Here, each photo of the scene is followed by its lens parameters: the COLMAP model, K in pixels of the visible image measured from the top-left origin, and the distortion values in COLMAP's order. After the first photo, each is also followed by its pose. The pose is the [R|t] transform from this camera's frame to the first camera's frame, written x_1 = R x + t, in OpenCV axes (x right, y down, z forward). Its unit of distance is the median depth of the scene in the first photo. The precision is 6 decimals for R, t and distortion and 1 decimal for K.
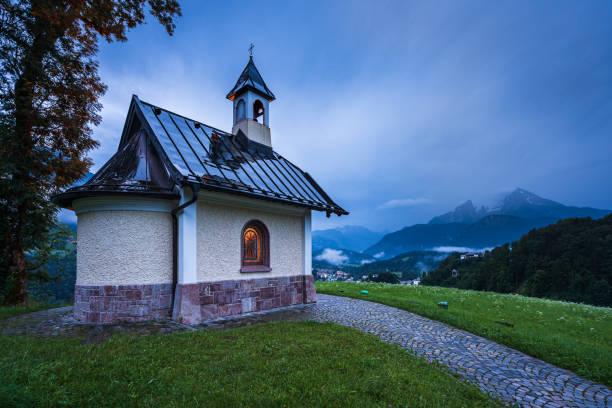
lens RADIAL K [[310.4, 0, 308.0], [0, 310.4, 264.8], [0, 0, 1]] dist [-0.001693, 0.000590]
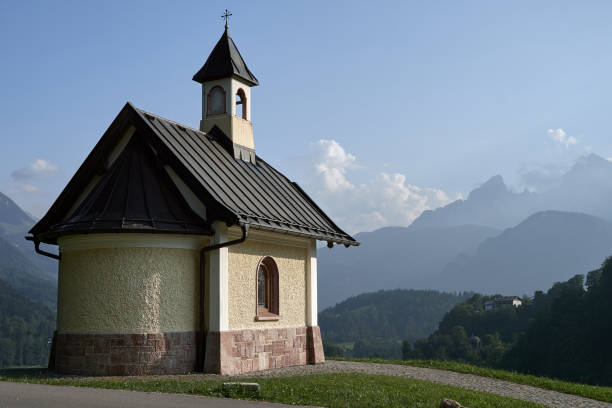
lens RADIAL K [[831.3, 0, 304.5], [0, 831.3, 216.0], [0, 0, 1]] dist [-0.043437, -0.007062]
pose [[0.969733, 0.027414, 0.242626, -0.523068], [0.005064, 0.991205, -0.132236, 0.034610], [-0.244117, 0.129462, 0.961065, -0.965497]]
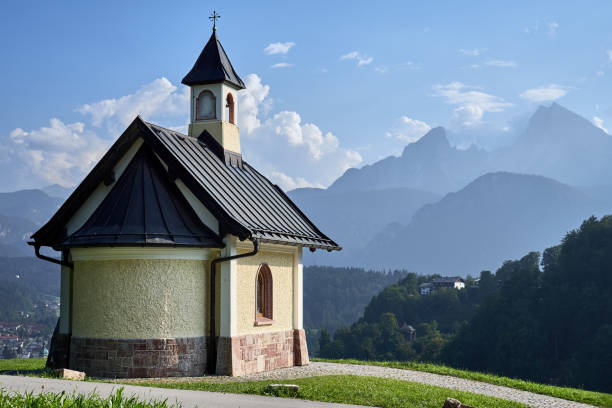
lens RADIAL K [[1077.6, 0, 306.0], [0, 1077.6, 204.0], [0, 0, 1]] dist [-0.027873, -0.076297]
pose [[0.935565, 0.037463, 0.351161, -0.955989], [-0.003425, 0.995273, -0.097055, -0.017618], [-0.353137, 0.089598, 0.931271, -1.558237]]
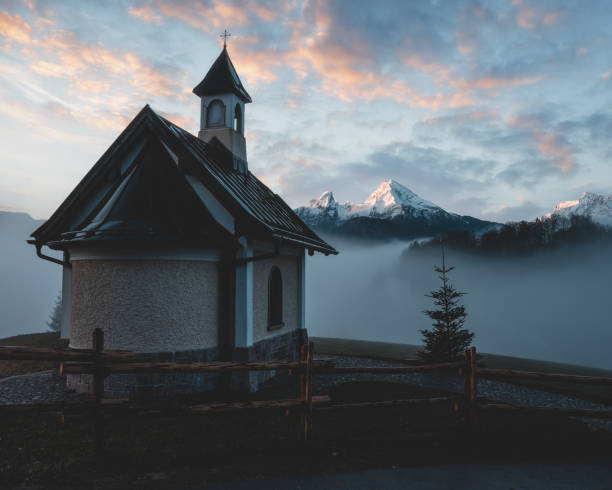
lens RADIAL K [[566.6, 0, 333.9], [0, 566.6, 264.7], [0, 0, 1]] dist [-0.162770, 0.086567]
pose [[0.873003, 0.030002, 0.486790, -0.670377], [-0.008245, 0.998871, -0.046777, -0.067818], [-0.487644, 0.036823, 0.872265, -0.349278]]
